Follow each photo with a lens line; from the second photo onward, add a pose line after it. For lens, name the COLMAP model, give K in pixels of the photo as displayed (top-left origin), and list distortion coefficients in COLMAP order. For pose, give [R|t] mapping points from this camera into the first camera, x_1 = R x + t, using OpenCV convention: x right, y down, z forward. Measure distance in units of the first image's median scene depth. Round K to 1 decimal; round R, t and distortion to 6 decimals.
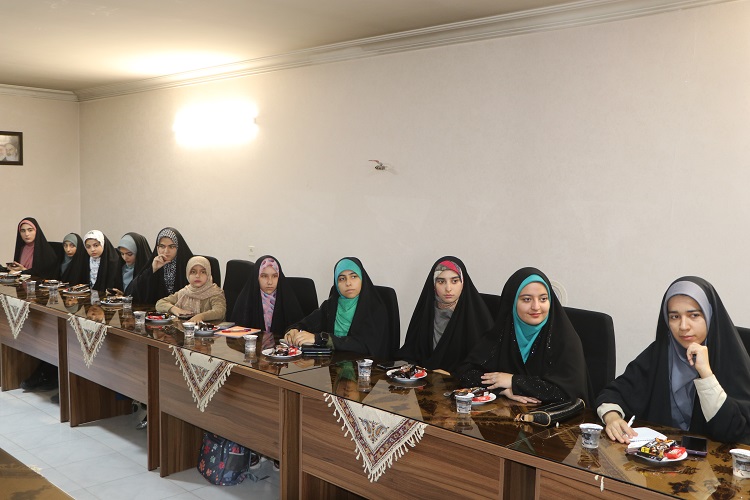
lens RADIAL K [[770.7, 0, 375.0], [0, 770.7, 250.0], [0, 0, 1]] dist [-0.058115, 0.019865]
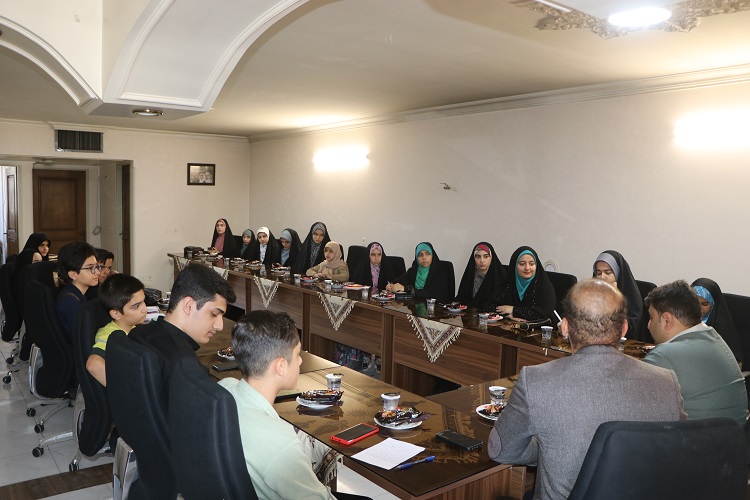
lens RADIAL K [[618.5, 0, 375.0], [0, 618.5, 250.0], [0, 0, 1]] dist [-0.144108, 0.000412]
pose [[0.991391, 0.017235, -0.129795, 0.034097], [-0.017788, 0.999837, -0.003103, 0.032990], [0.129720, 0.005385, 0.991536, -0.339065]]
